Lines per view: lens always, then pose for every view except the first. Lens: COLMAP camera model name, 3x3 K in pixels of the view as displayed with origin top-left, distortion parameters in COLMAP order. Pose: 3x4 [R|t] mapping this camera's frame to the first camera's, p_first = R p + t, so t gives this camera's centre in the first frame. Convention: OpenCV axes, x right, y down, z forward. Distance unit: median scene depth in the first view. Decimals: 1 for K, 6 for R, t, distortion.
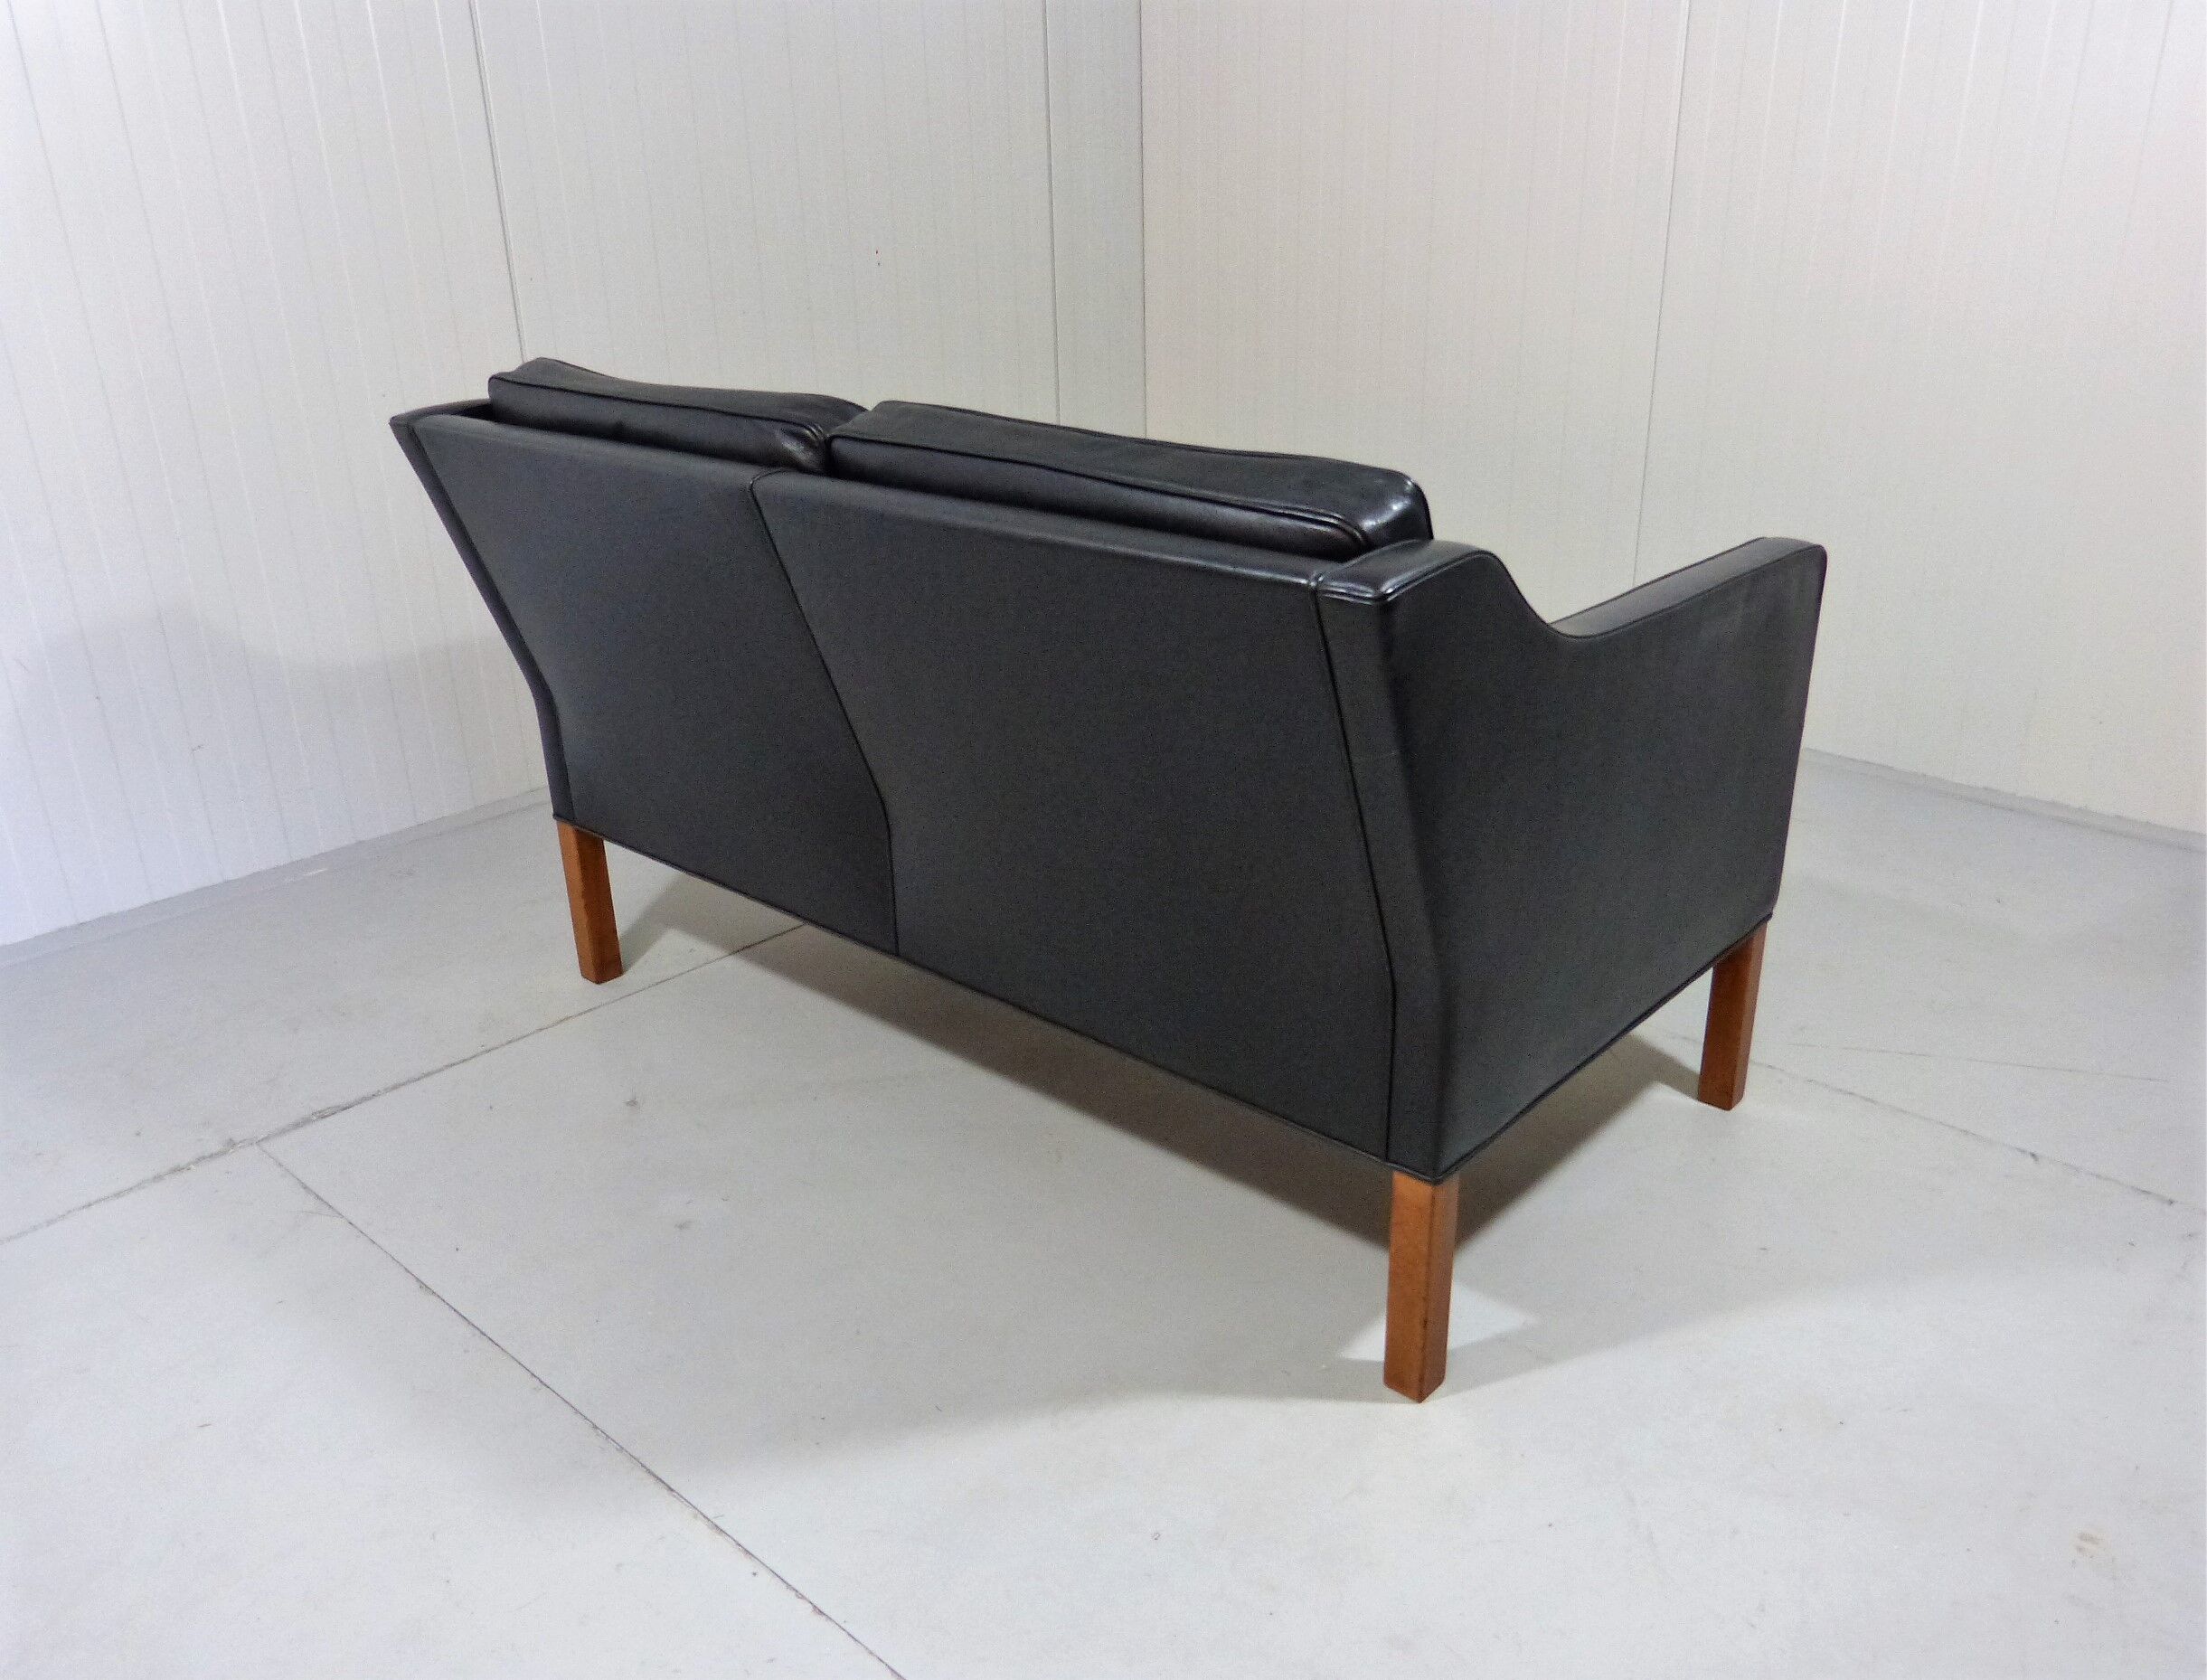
lens RADIAL K [[1720.5, 0, 1137.4], [0, 1720.5, 870.0], [0, 0, 1]] dist [-0.011202, -0.006478]
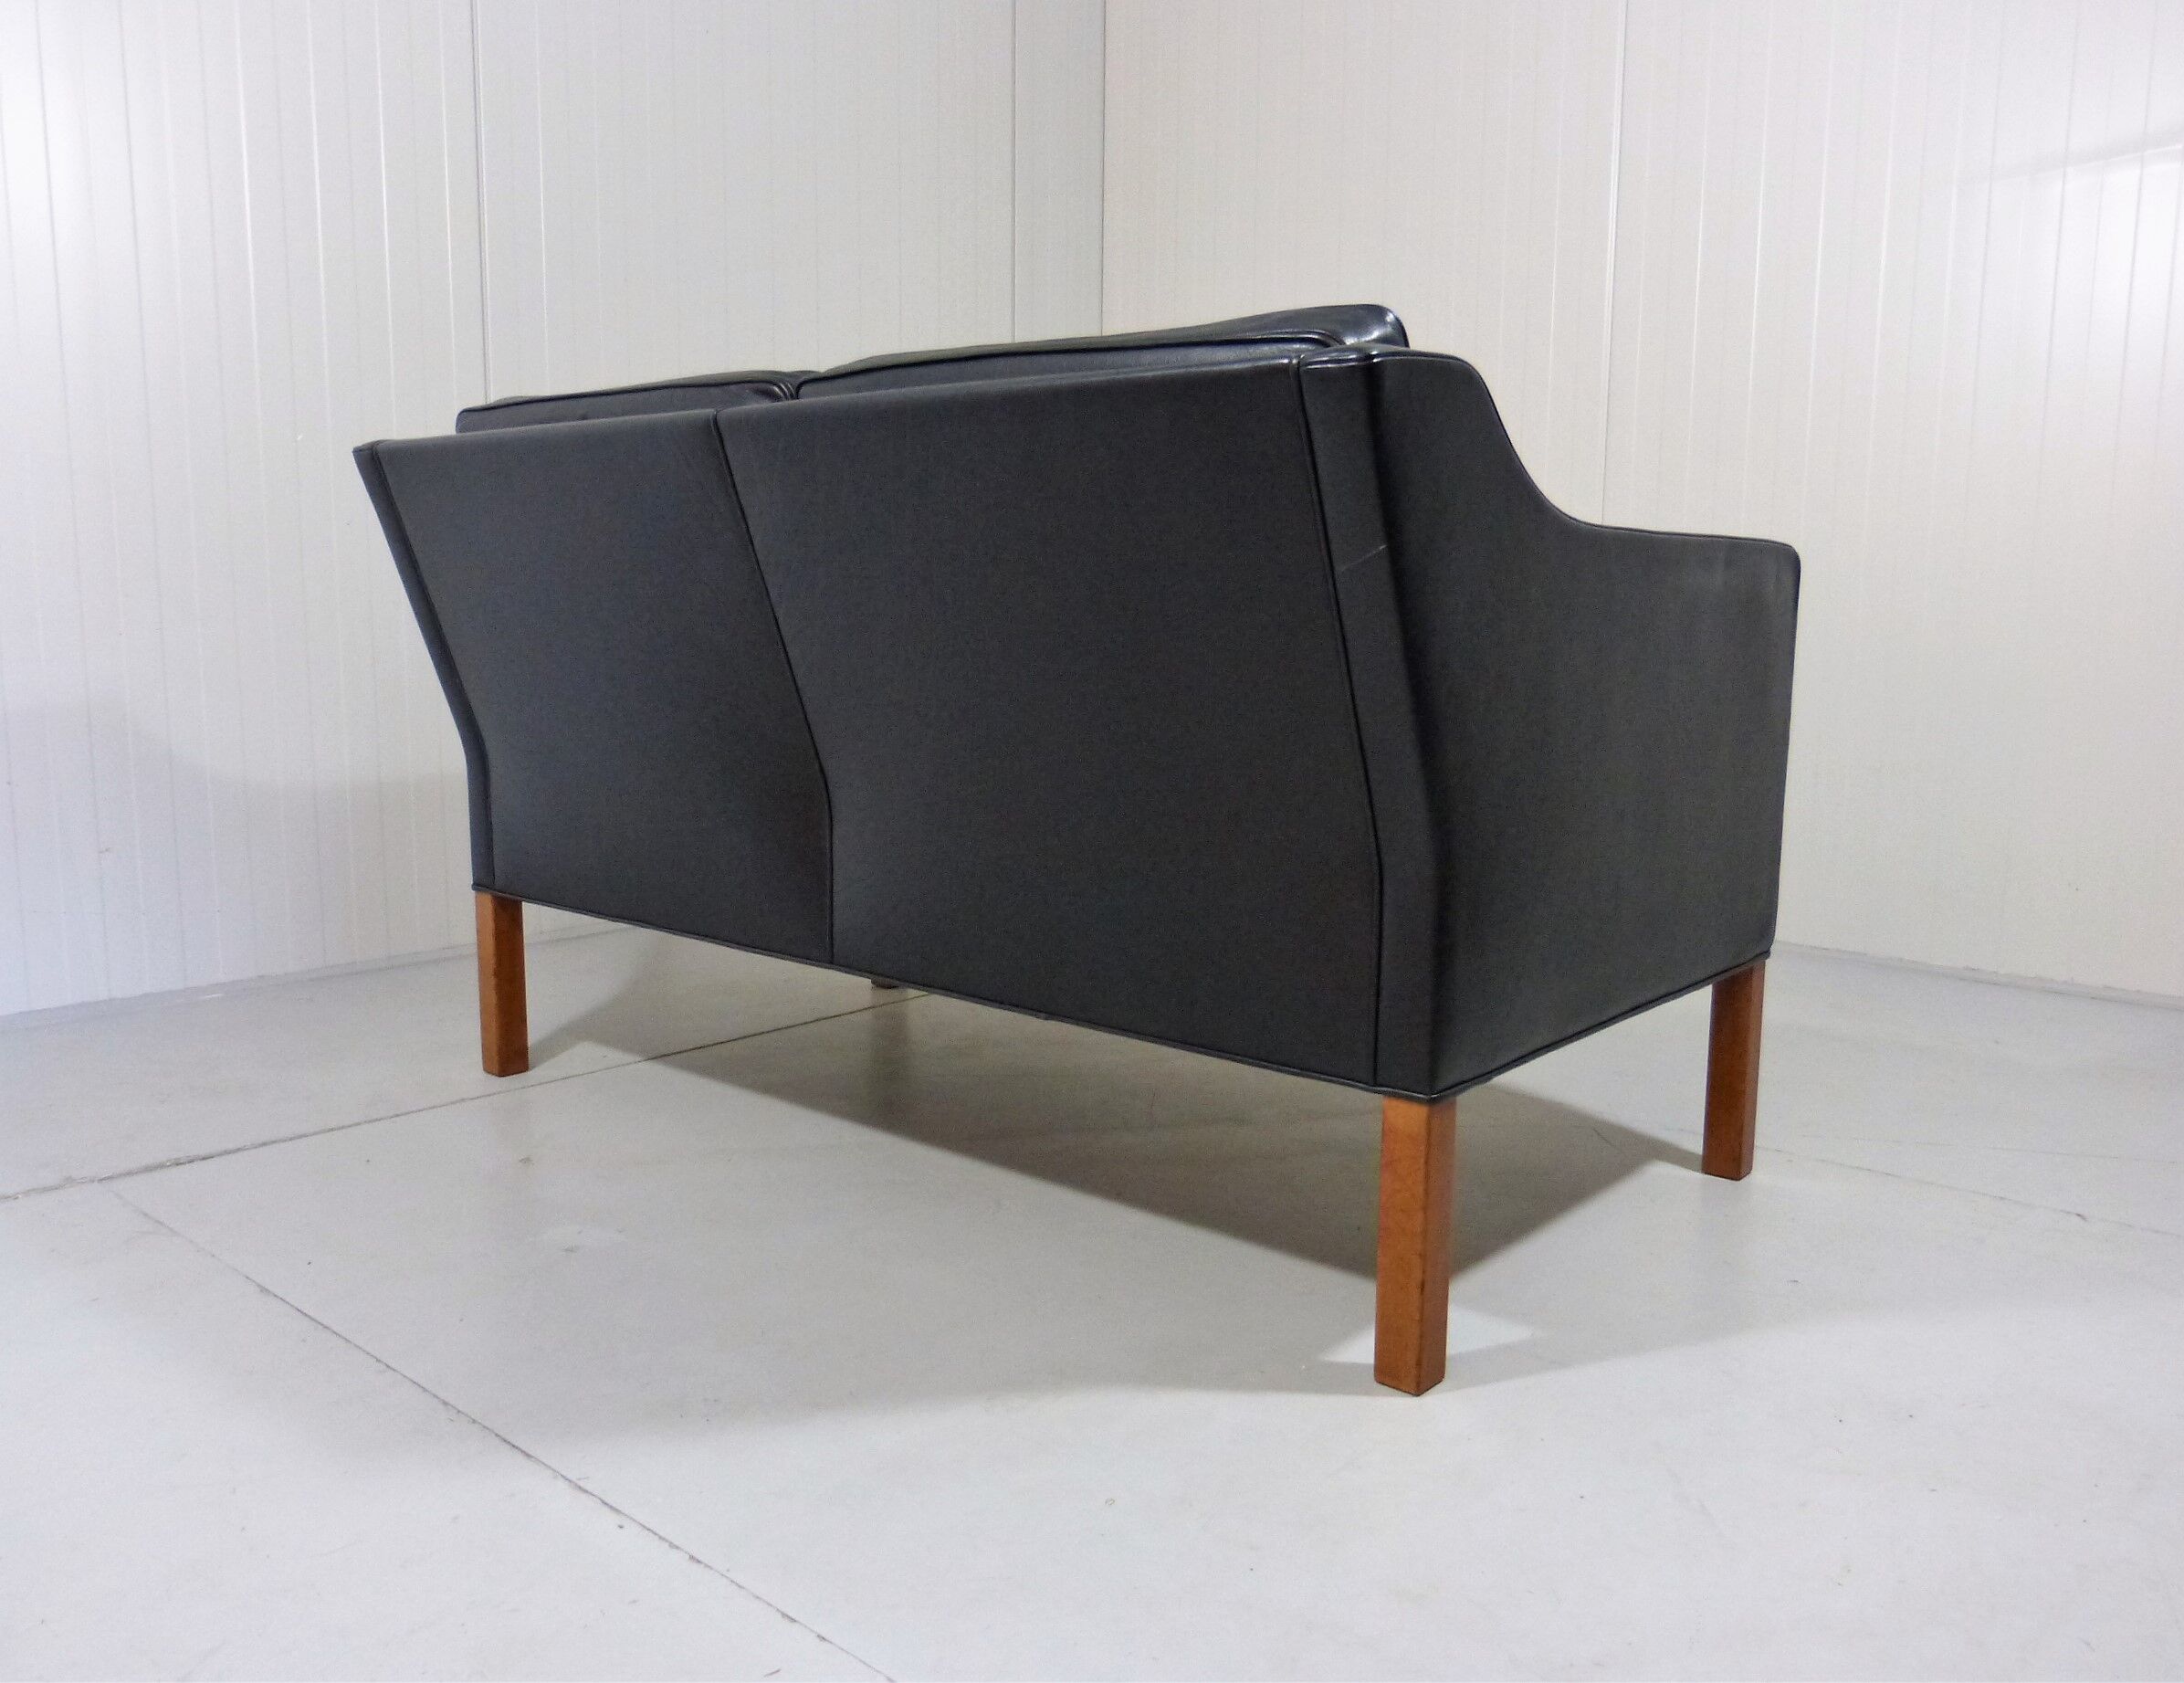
lens RADIAL K [[1729.5, 0, 1100.9], [0, 1729.5, 841.5], [0, 0, 1]] dist [-0.016175, 0.002919]
pose [[0.999647, 0.023135, 0.013095, -0.009559], [-0.018988, 0.966133, -0.257343, 0.237587], [-0.018605, 0.257004, 0.966231, 0.091427]]
